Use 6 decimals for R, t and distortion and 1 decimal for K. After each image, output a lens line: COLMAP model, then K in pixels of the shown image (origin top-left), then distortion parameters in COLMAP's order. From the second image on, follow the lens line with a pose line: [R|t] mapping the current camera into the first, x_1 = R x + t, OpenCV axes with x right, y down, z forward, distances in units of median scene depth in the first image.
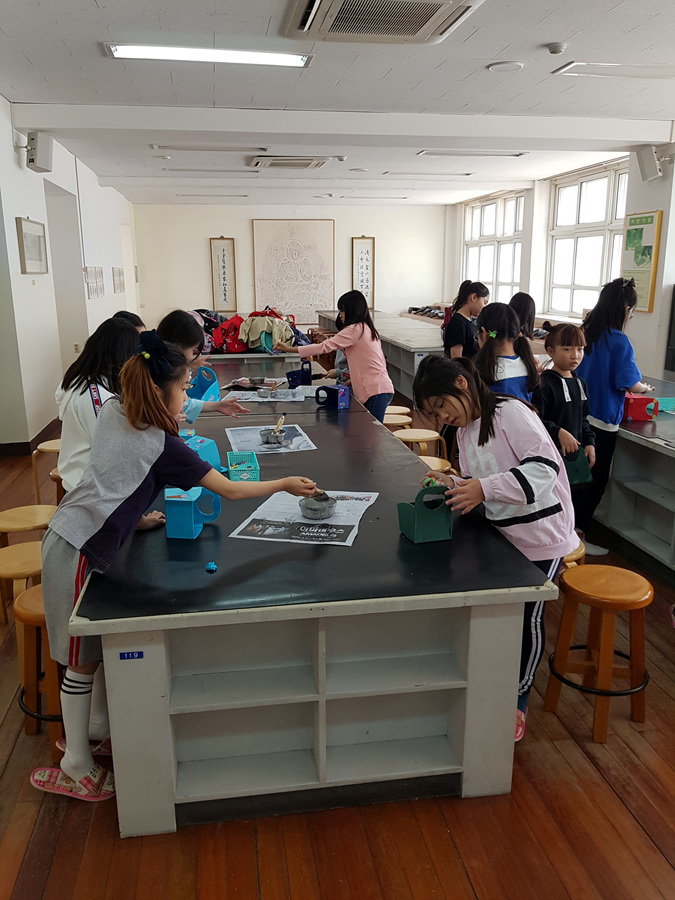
lens RADIAL K [[716.5, 0, 336.0], [0, 716.5, 455.9], [0, 0, 1]] dist [0.013302, -0.014342]
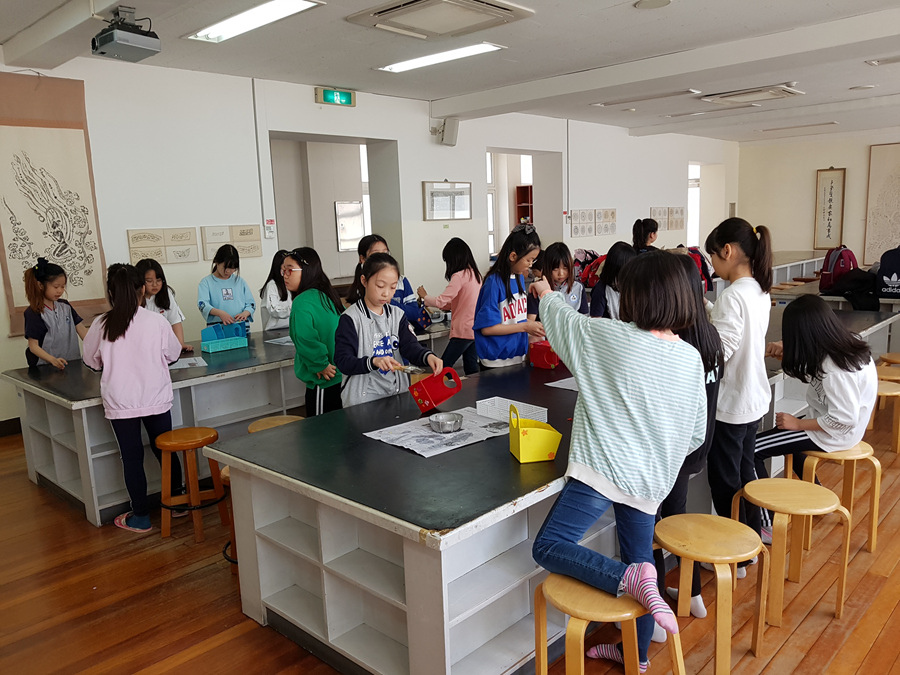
lens RADIAL K [[716.5, 0, 451.9], [0, 716.5, 334.4], [0, 0, 1]] dist [0.013302, -0.014342]
pose [[0.606283, 0.119307, -0.786249, 0.388336], [-0.172946, 0.984800, 0.016075, -0.039965], [0.776216, 0.126232, 0.617701, 0.125553]]
